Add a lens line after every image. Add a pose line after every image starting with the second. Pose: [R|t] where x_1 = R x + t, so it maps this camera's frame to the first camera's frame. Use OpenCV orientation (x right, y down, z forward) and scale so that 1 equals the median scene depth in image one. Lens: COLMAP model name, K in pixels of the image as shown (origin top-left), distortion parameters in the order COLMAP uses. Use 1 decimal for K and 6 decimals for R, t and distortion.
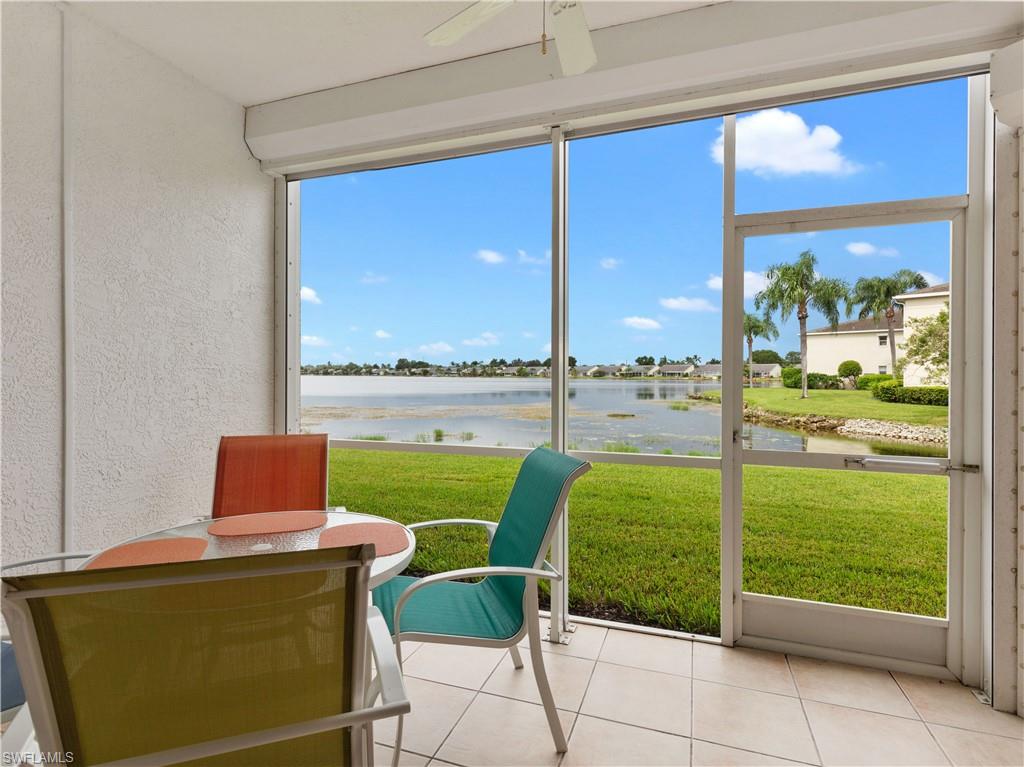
lens RADIAL K [[526.8, 0, 507.1], [0, 526.8, 377.1], [0, 0, 1]] dist [0.004172, 0.000649]
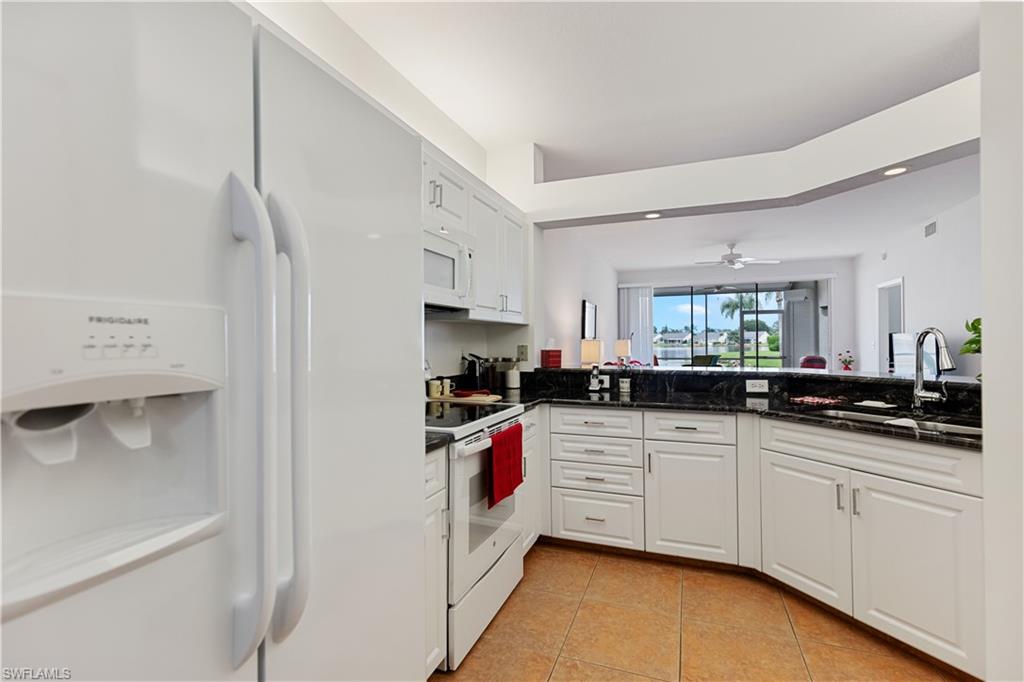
lens RADIAL K [[470.1, 0, 512.0], [0, 470.1, 341.0], [0, 0, 1]] dist [0.019075, -0.000210]
pose [[0.999793, -0.007871, -0.018759, -0.056124], [0.007714, 0.999935, -0.008431, 0.000348], [0.018824, 0.008285, 0.999788, -0.119092]]
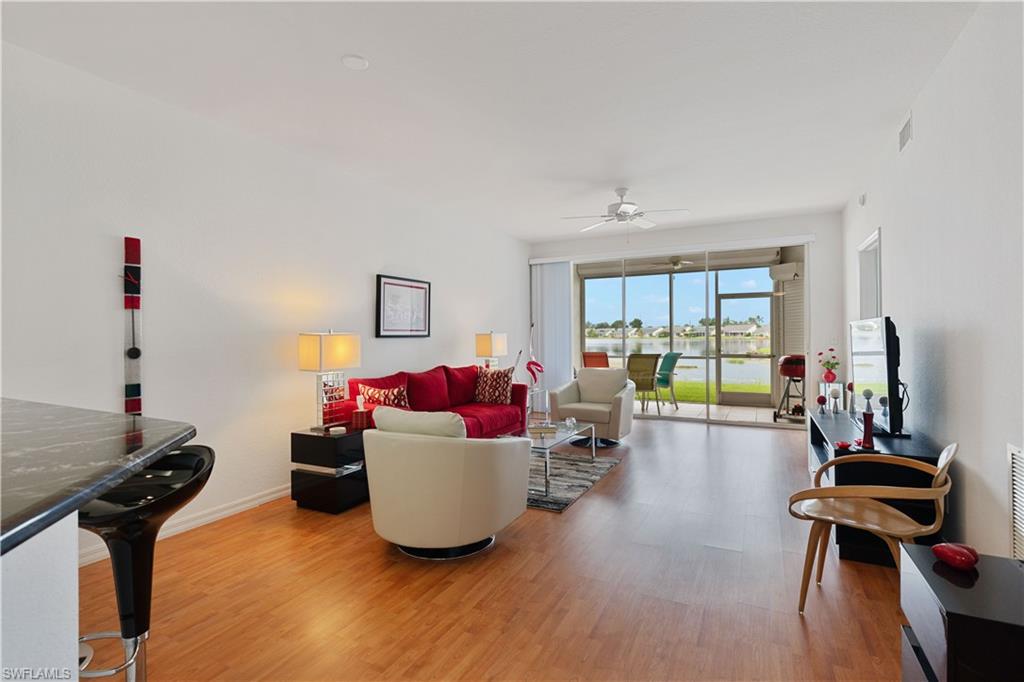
lens RADIAL K [[486.8, 0, 509.9], [0, 486.8, 338.7], [0, 0, 1]] dist [-0.000189, 0.000142]
pose [[0.991216, -0.010057, -0.131868, -0.020285], [0.010072, 0.999949, -0.000554, 0.000334], [0.131867, -0.000779, 0.991267, -0.090185]]
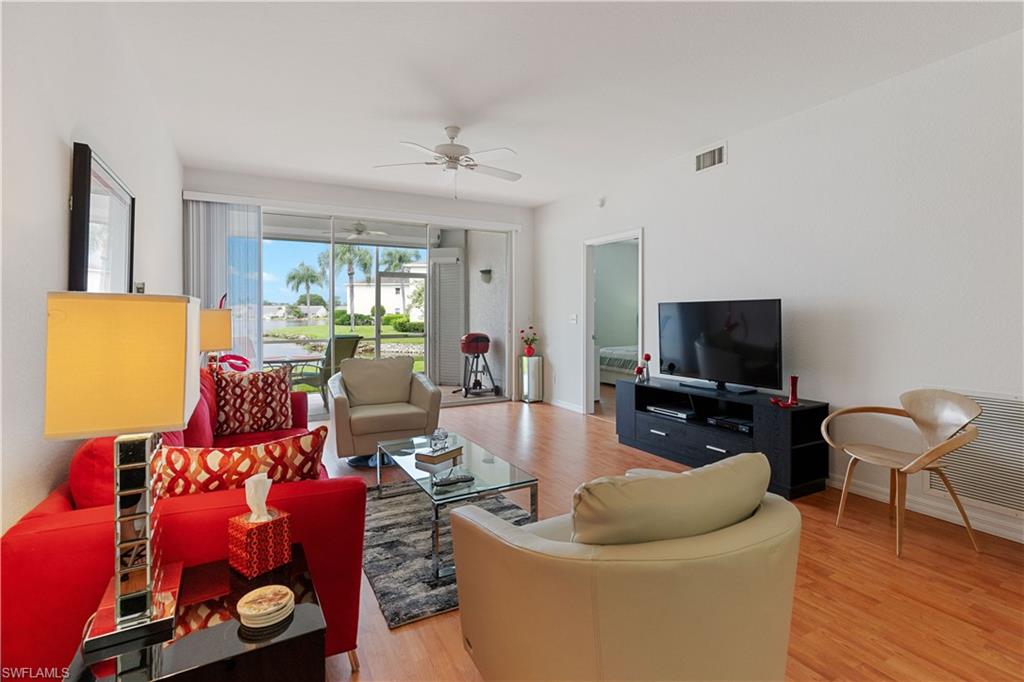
lens RADIAL K [[477.6, 0, 505.0], [0, 477.6, 318.0], [0, 0, 1]] dist [-0.001166, -0.000210]
pose [[0.665381, -0.009422, 0.746444, -0.047868], [0.008422, 0.999951, 0.005115, 0.000283], [-0.746456, 0.002884, 0.665428, -0.061498]]
